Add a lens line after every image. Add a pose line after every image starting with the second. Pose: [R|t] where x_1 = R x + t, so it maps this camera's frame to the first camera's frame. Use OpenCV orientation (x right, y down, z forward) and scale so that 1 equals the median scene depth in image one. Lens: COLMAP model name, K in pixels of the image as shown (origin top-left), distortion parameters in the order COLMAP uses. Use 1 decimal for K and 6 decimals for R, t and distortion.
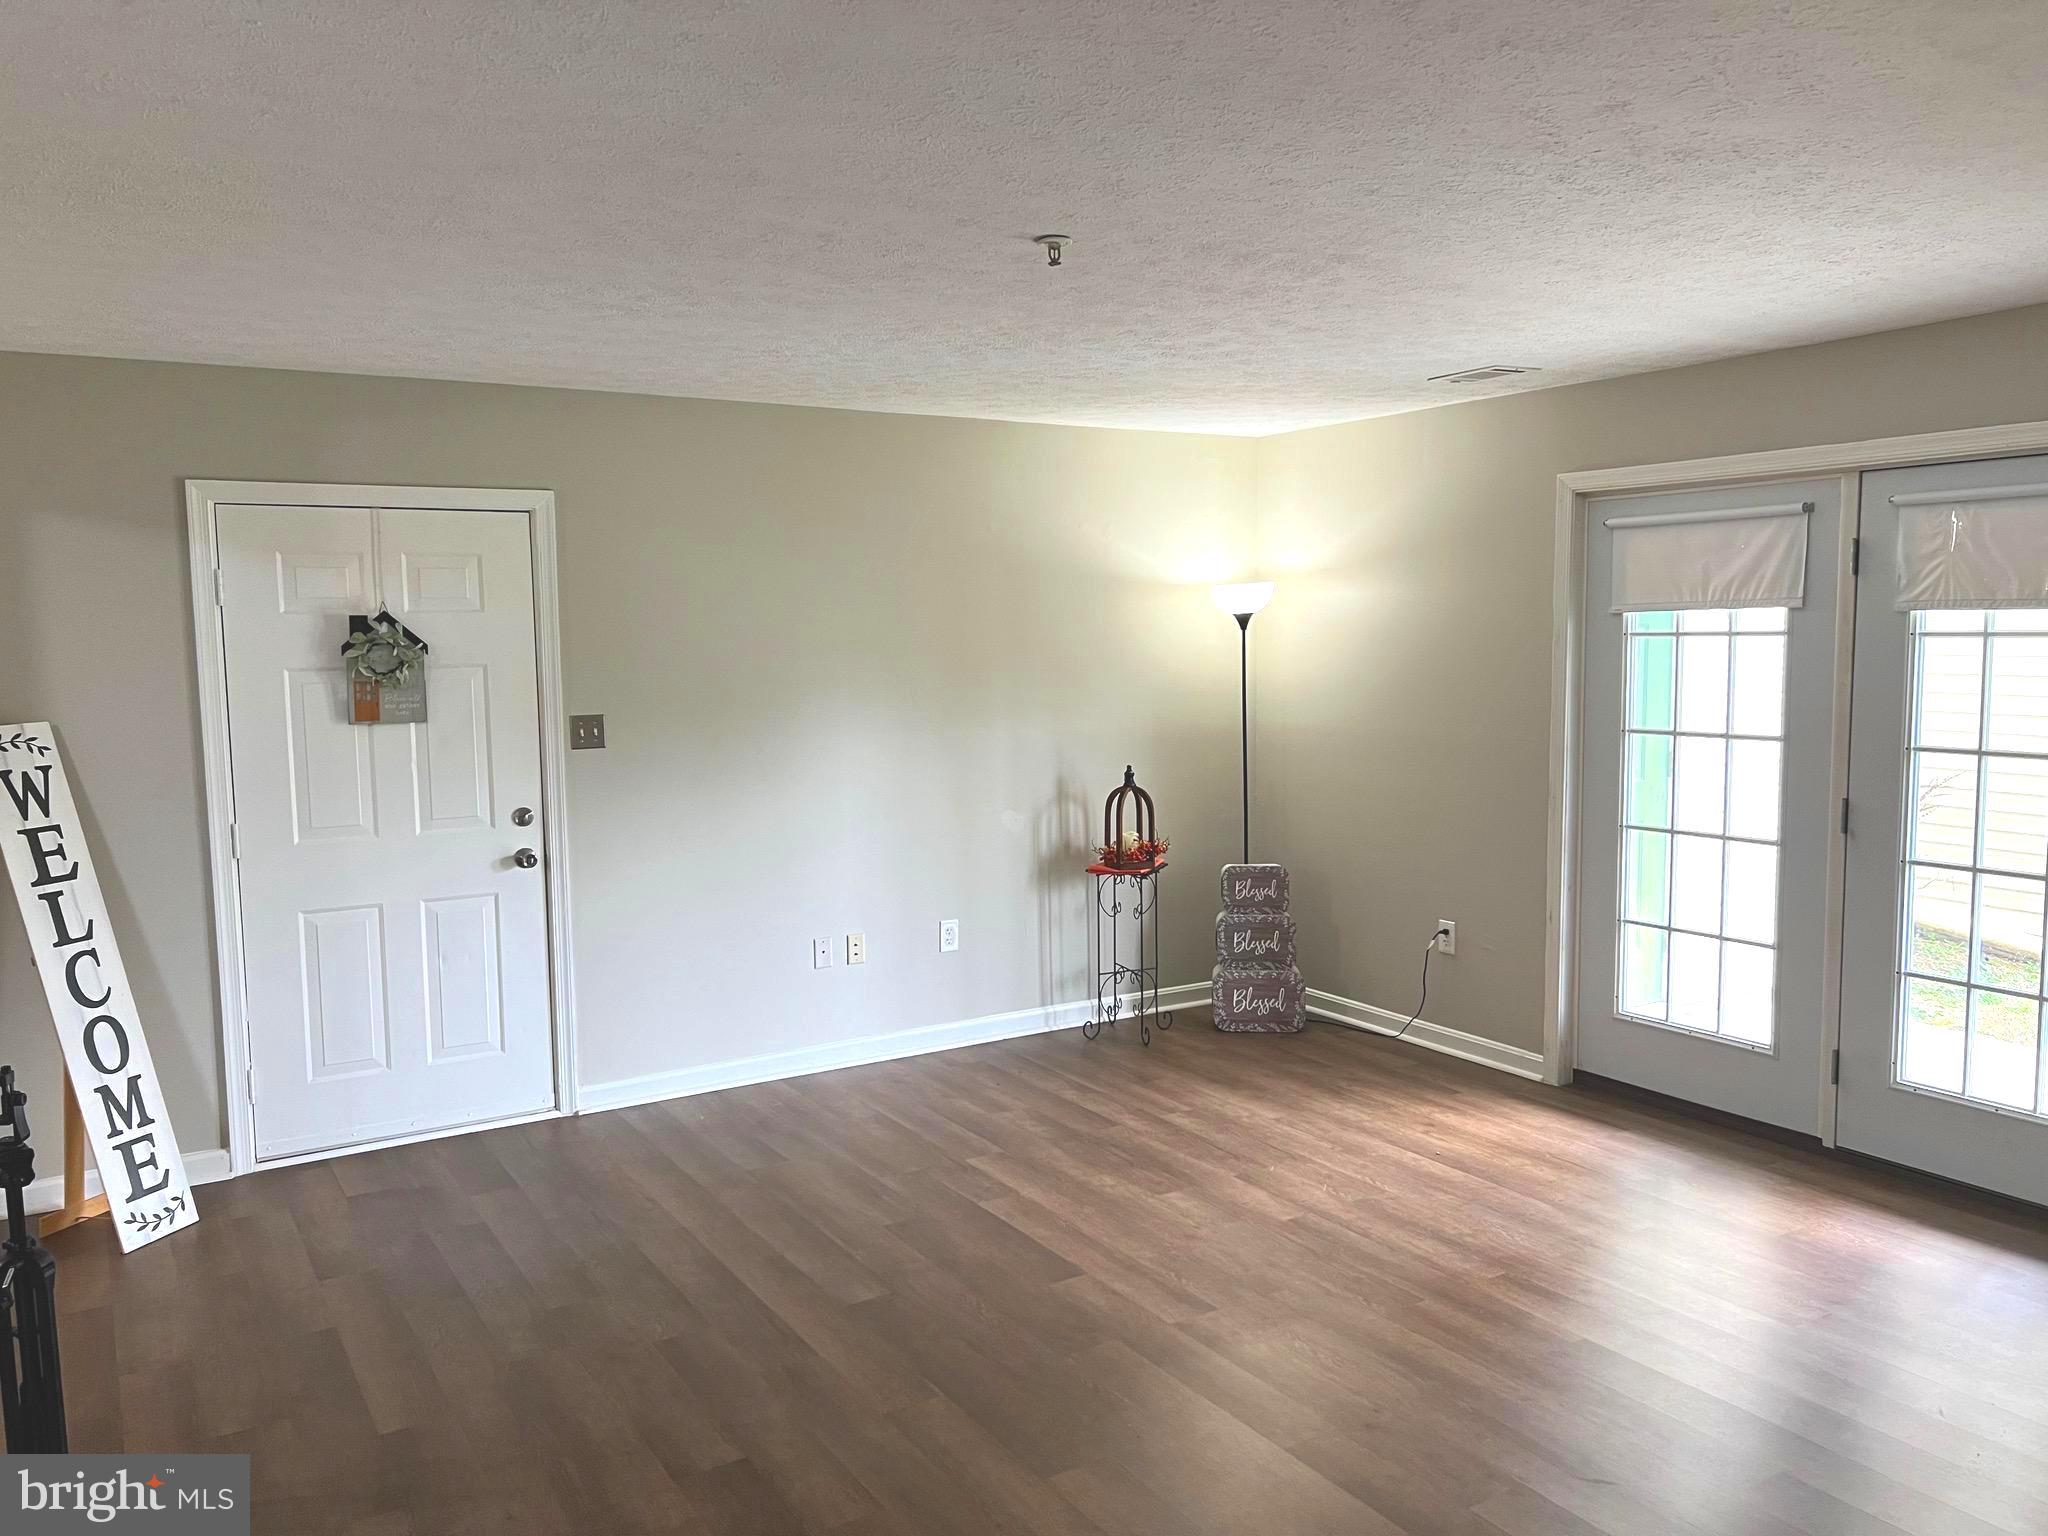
lens RADIAL K [[1544.4, 0, 1027.4], [0, 1544.4, 779.6], [0, 0, 1]] dist [0.070615, -0.073308]
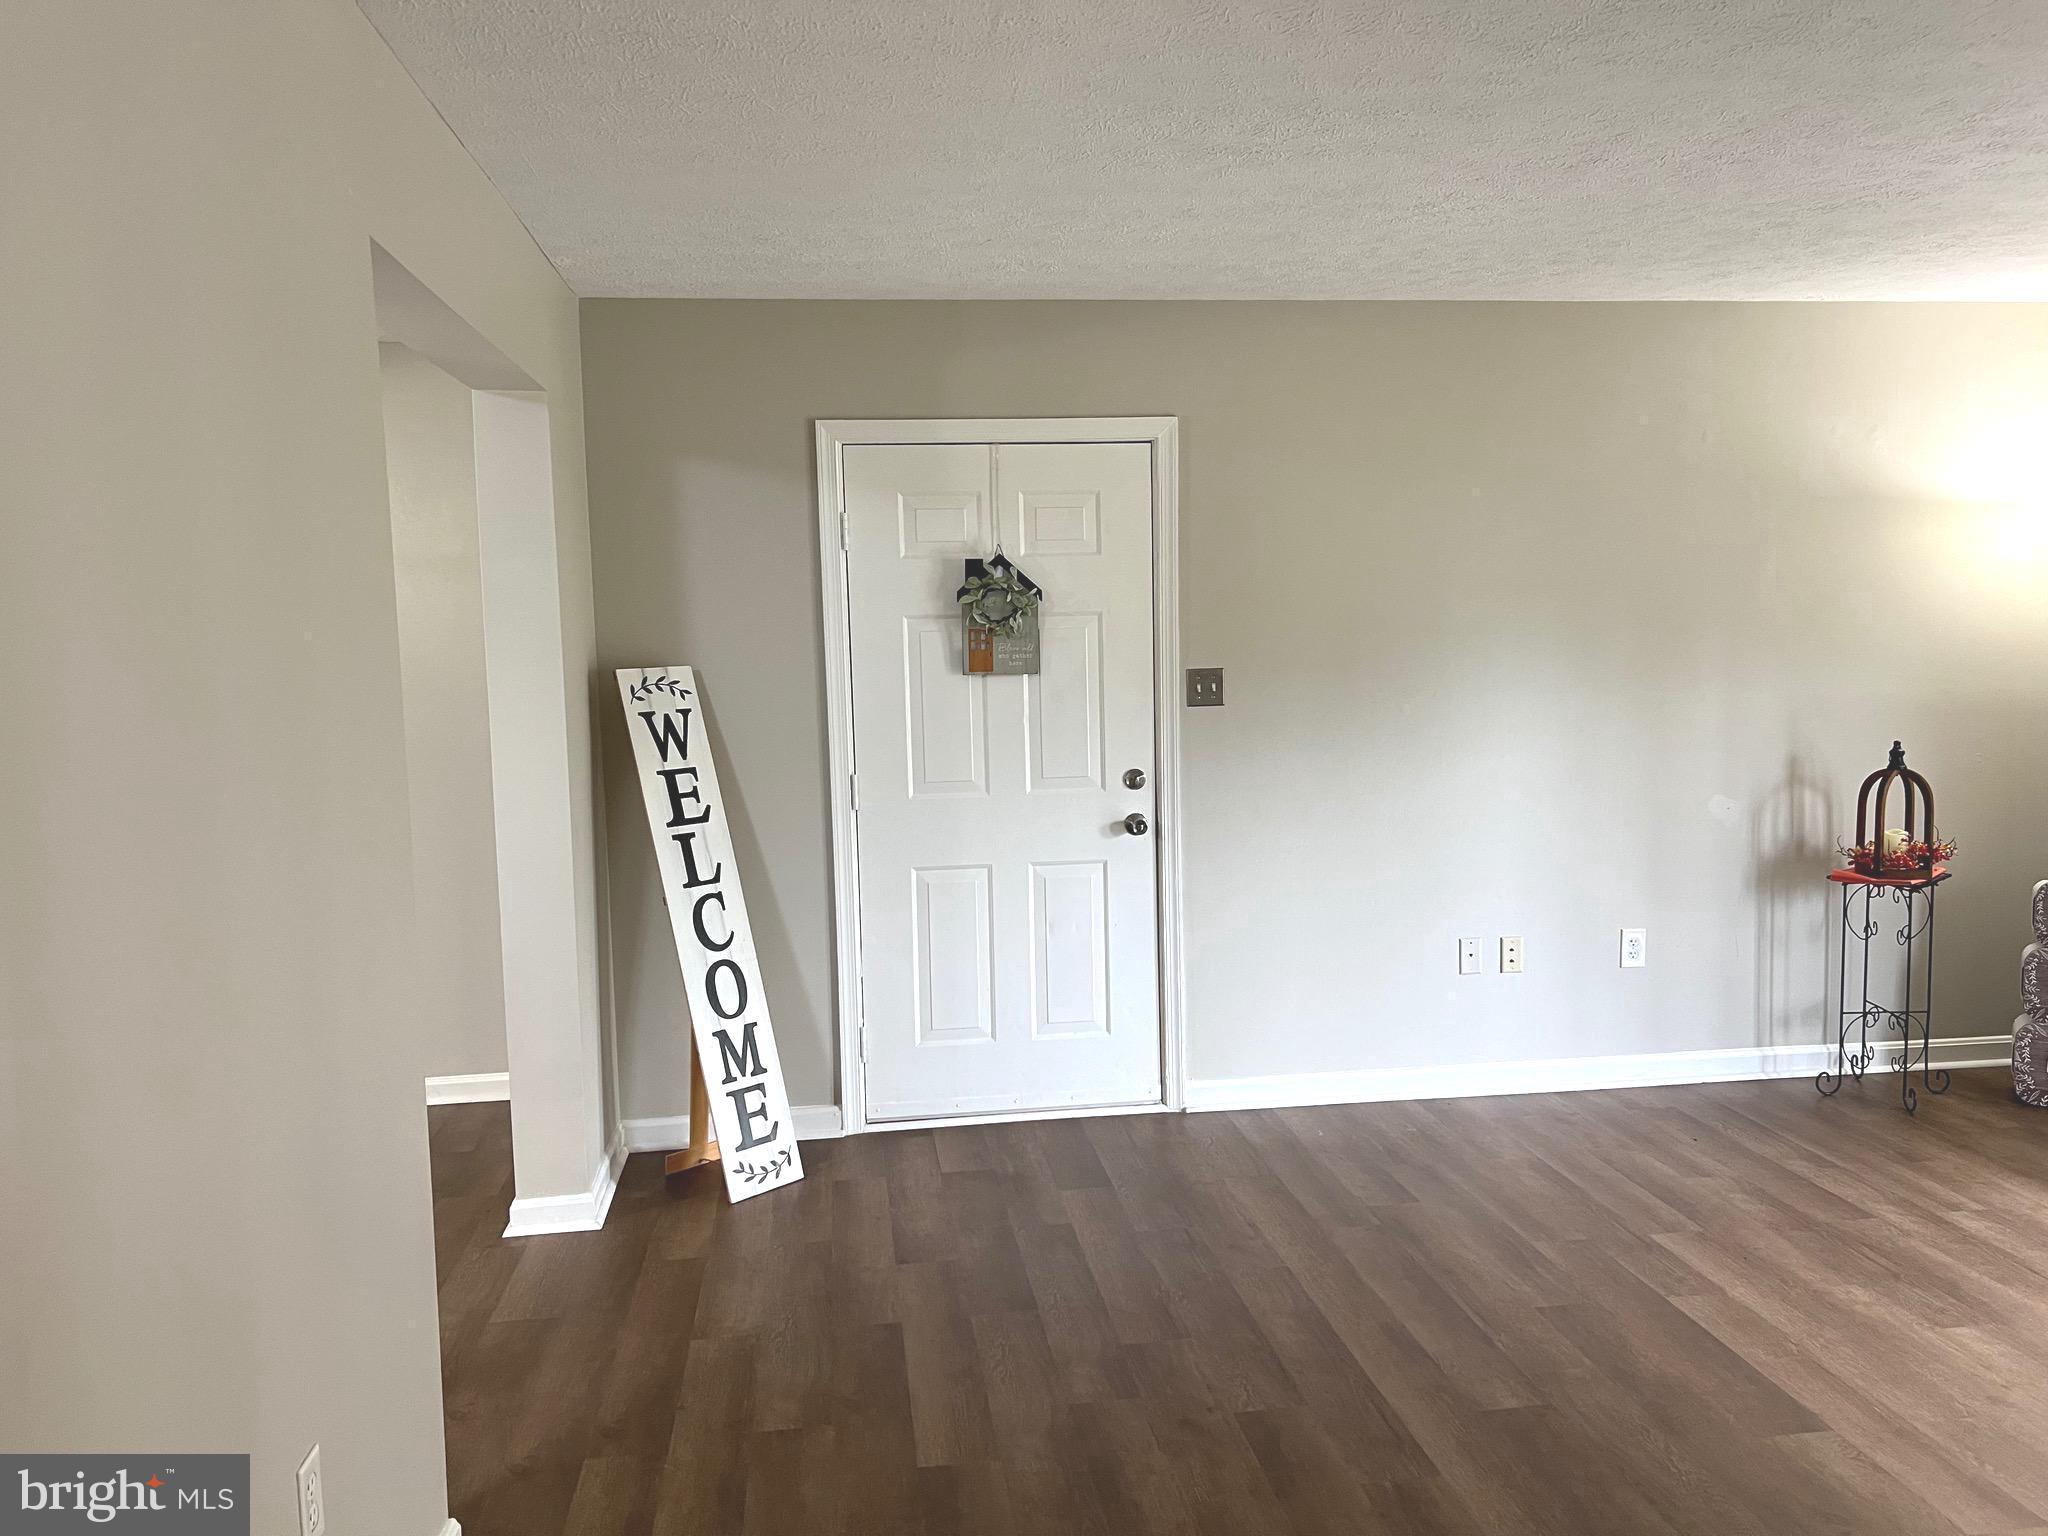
lens RADIAL K [[1544.4, 0, 1040.6], [0, 1544.4, 776.4], [0, 0, 1]] dist [0.070615, -0.073308]
pose [[0.914963, 0.029250, -0.402475, -0.010812], [-0.029536, 0.999549, 0.005497, 0.020211], [0.402454, 0.006858, 0.915414, 0.159435]]
